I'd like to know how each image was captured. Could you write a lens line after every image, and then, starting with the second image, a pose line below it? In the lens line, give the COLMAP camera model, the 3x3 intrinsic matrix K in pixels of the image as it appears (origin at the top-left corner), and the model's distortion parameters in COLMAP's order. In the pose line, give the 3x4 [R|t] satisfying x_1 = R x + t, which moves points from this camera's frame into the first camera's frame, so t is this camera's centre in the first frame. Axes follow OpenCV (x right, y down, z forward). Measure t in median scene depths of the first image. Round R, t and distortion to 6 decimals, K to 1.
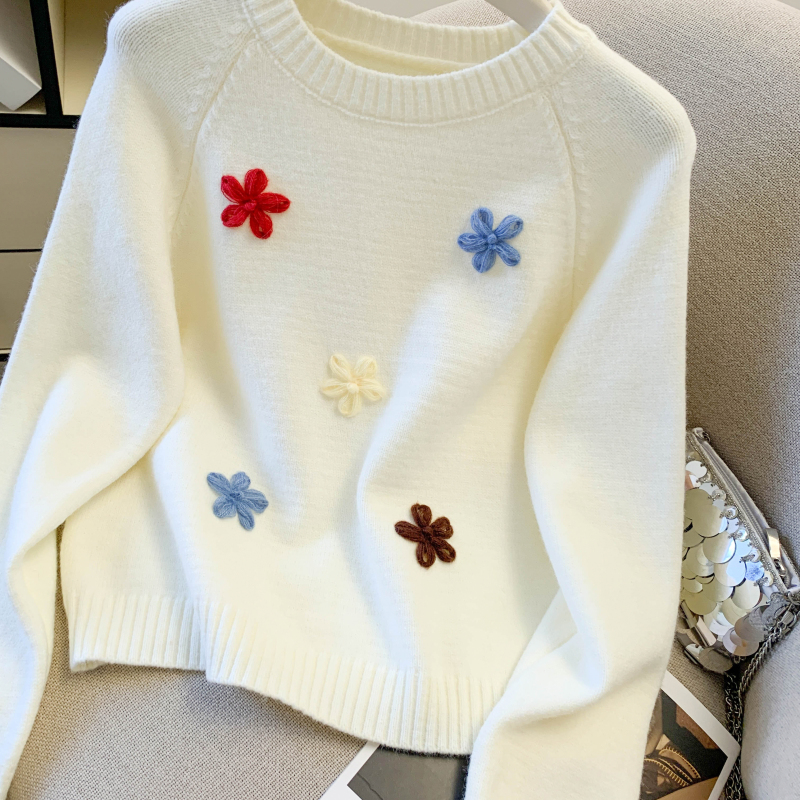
lens RADIAL K [[820.2, 0, 392.5], [0, 820.2, 392.1], [0, 0, 1]] dist [0.001838, 0.000000]
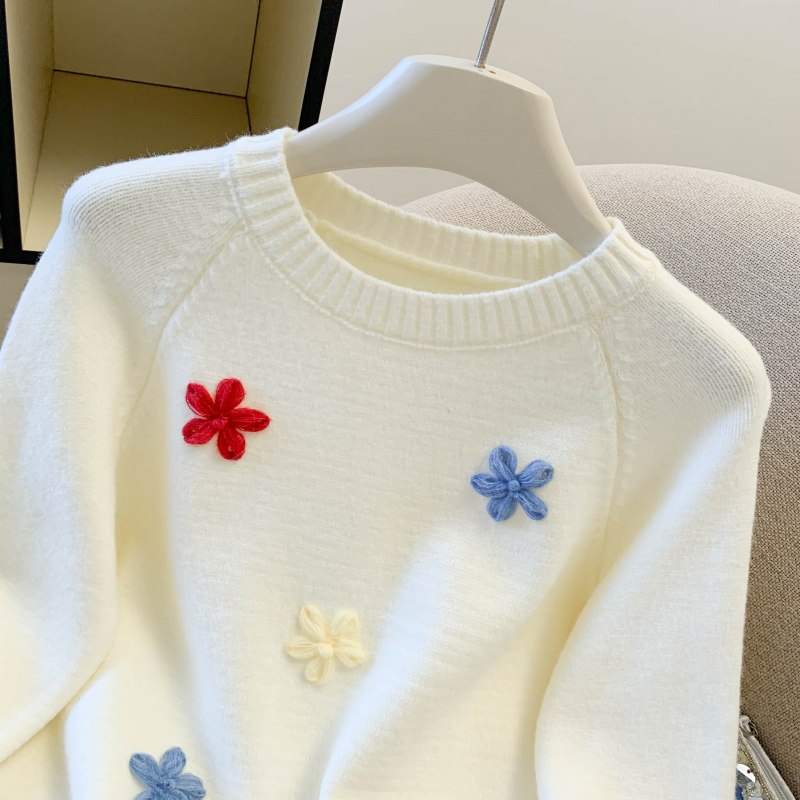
lens RADIAL K [[820.2, 0, 393.5], [0, 820.2, 395.3], [0, 0, 1]] dist [0.001838, 0.000000]
pose [[0.996303, 0.082465, 0.024071, -0.024033], [-0.080101, 0.993018, -0.086596, -0.194072], [-0.031044, 0.084348, 0.995953, 0.186093]]
